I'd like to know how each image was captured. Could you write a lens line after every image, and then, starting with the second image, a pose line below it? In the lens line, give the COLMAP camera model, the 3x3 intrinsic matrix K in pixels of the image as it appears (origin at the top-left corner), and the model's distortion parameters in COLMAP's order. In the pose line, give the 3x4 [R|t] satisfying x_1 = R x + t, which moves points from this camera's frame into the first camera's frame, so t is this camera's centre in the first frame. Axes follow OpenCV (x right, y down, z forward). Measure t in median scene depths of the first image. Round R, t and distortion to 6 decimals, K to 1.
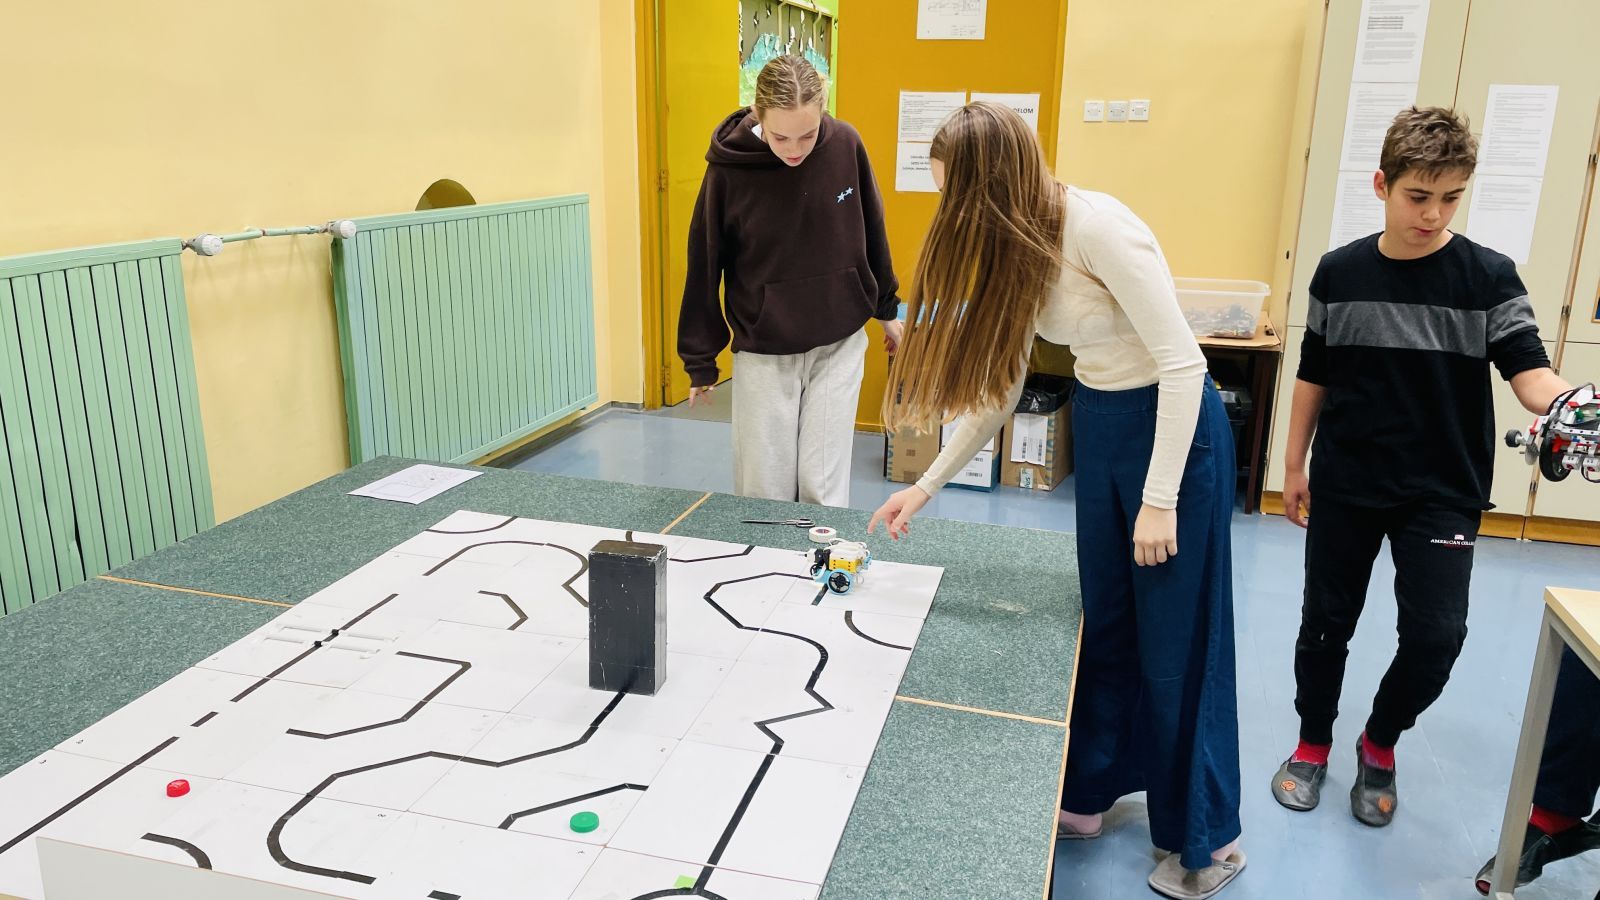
lens RADIAL K [[1205.3, 0, 794.5], [0, 1205.3, 452.7], [0, 0, 1]] dist [0.086756, -0.114444]
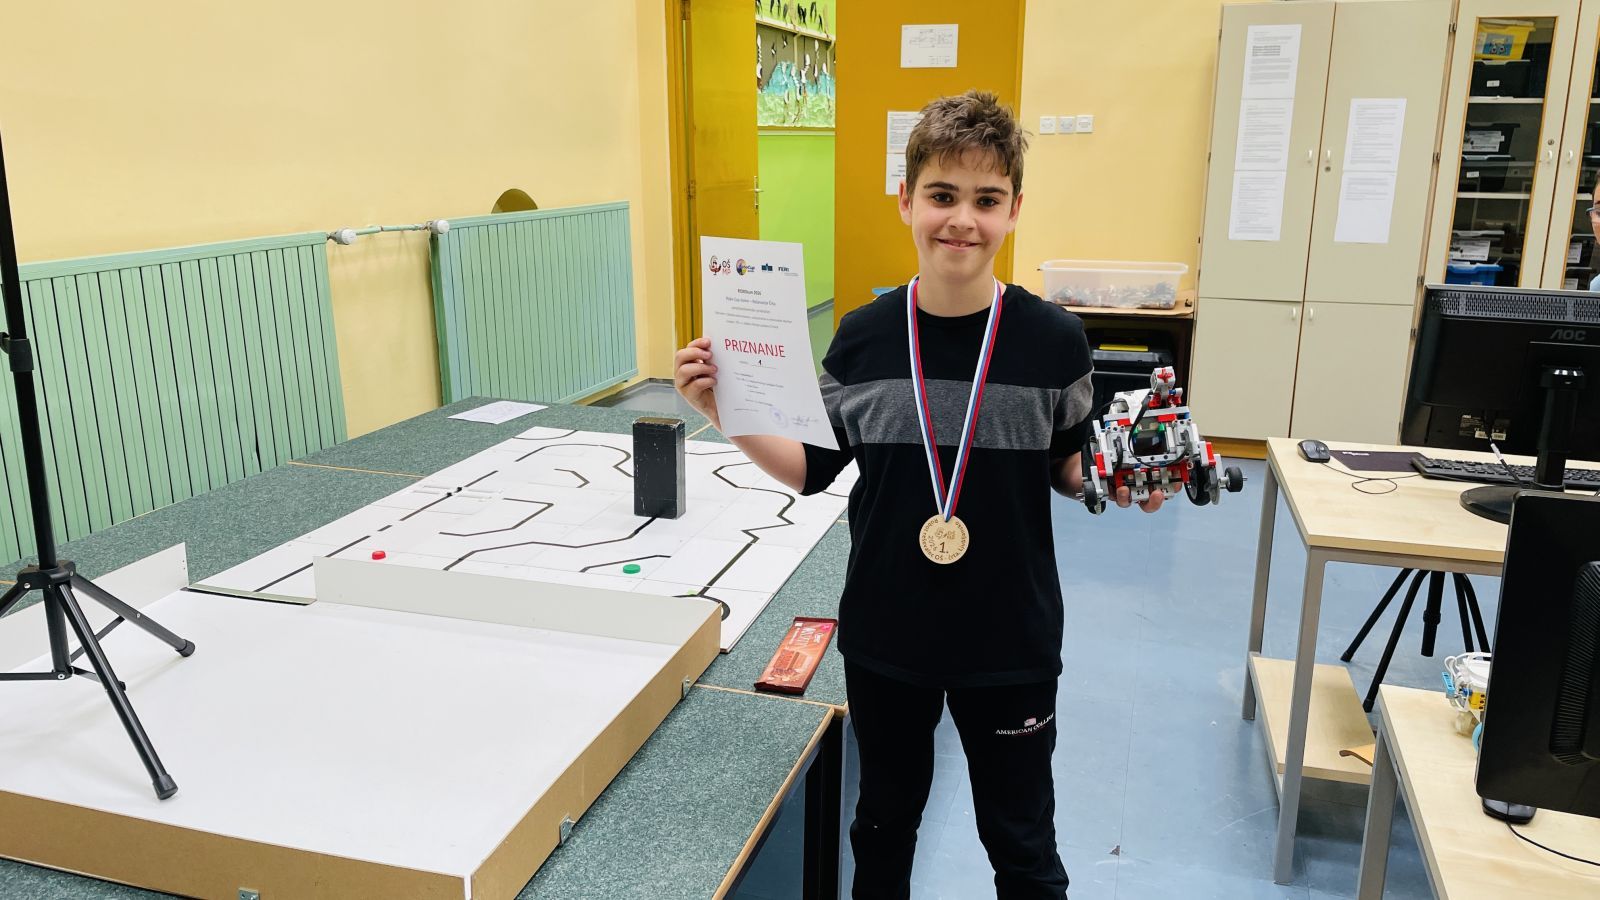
lens RADIAL K [[1205.3, 0, 800.1], [0, 1205.3, 440.3], [0, 0, 1]] dist [0.086756, -0.114444]
pose [[0.999583, -0.009112, -0.027390, 0.042789], [0.008476, 0.999694, -0.023249, 0.075041], [0.027594, 0.023007, 0.999354, -0.264923]]
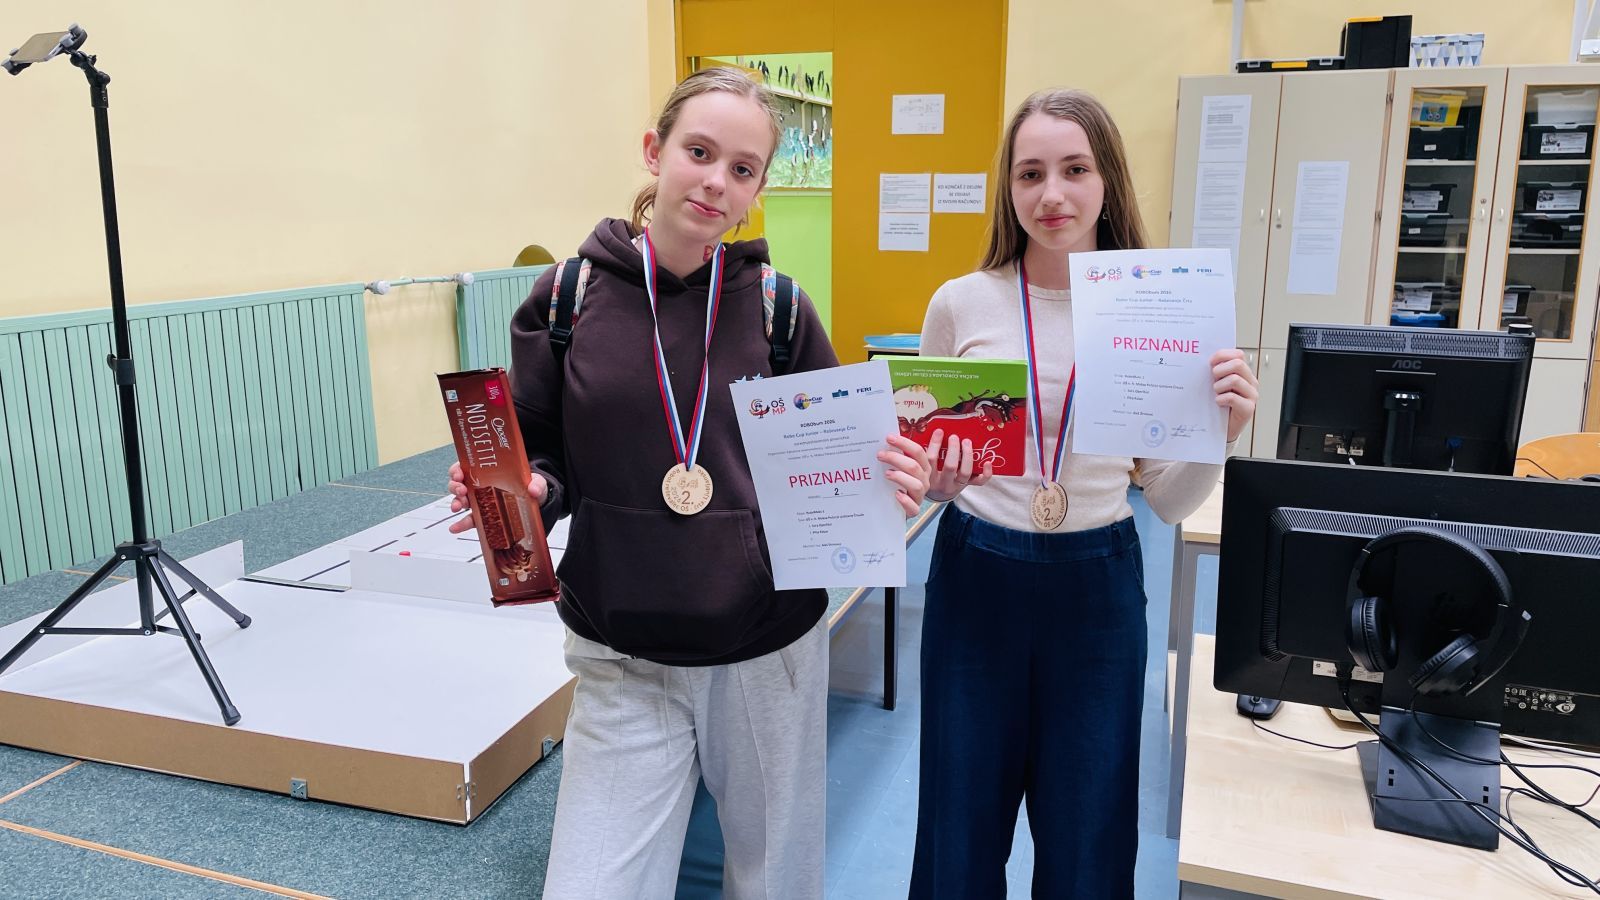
lens RADIAL K [[1205.3, 0, 791.5], [0, 1205.3, 448.2], [0, 0, 1]] dist [0.086756, -0.114444]
pose [[0.998440, -0.006501, -0.055456, 0.087661], [0.002977, 0.997984, -0.063397, 0.105087], [0.055756, 0.063133, 0.996446, -0.378180]]
